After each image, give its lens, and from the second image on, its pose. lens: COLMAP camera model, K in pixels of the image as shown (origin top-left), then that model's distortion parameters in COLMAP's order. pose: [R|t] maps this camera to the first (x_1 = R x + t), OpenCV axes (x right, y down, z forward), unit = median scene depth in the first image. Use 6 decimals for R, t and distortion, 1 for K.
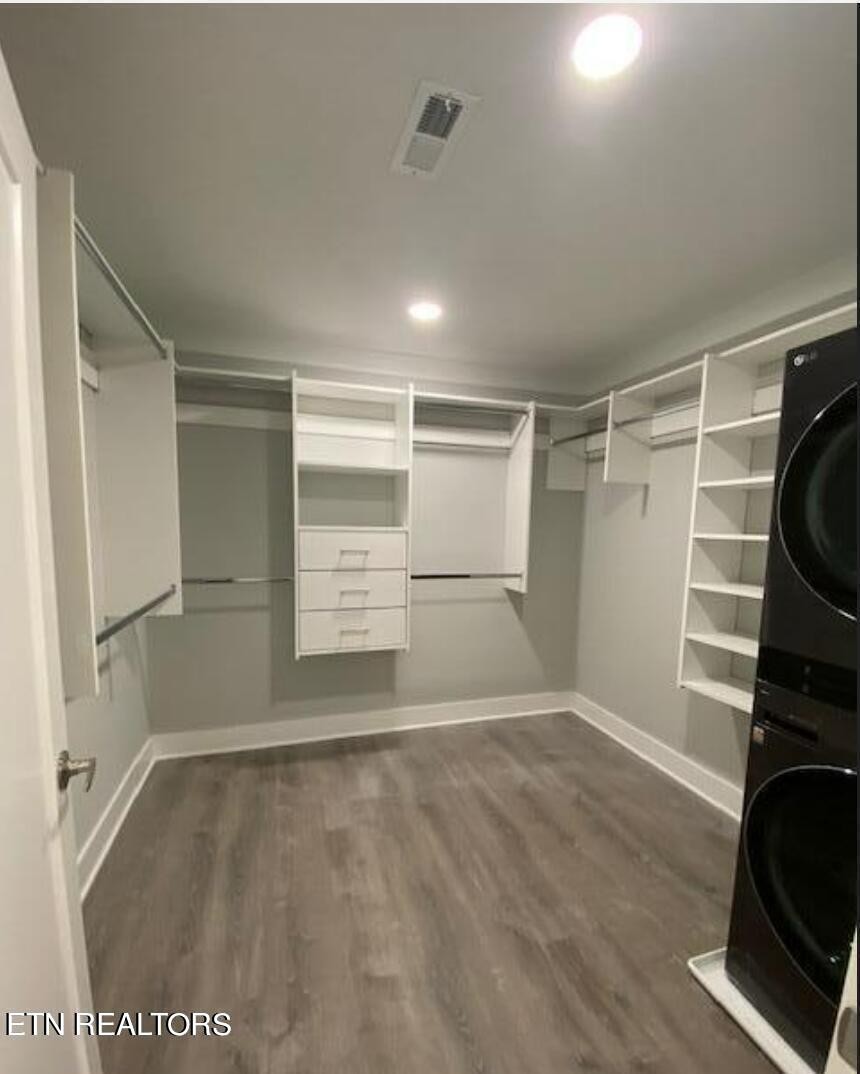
lens RADIAL K [[467.9, 0, 428.6], [0, 467.9, 569.8], [0, 0, 1]] dist [0.033503, -0.022805]
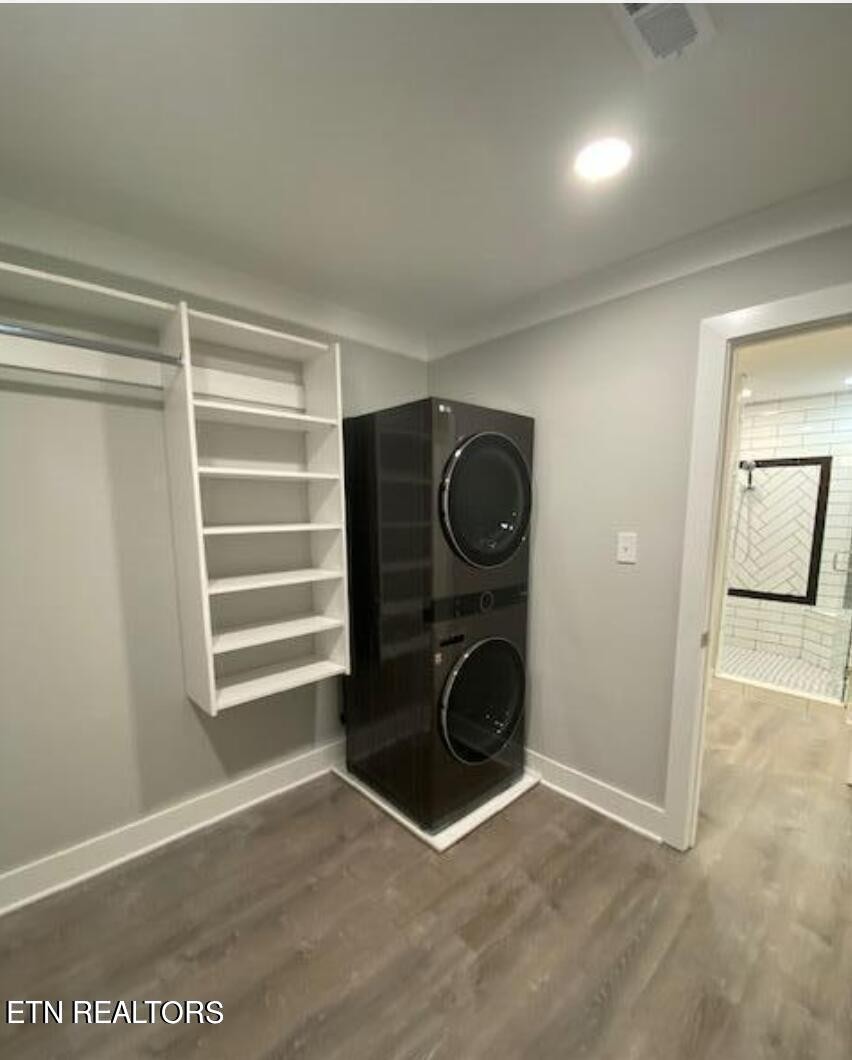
lens RADIAL K [[463.4, 0, 427.5], [0, 463.4, 571.5], [0, 0, 1]] dist [0.023160, -0.023776]
pose [[-0.438771, -0.139843, 0.887651, -0.301747], [0.088742, 0.976245, 0.197665, -0.116149], [-0.894206, 0.165501, -0.415938, 0.900289]]
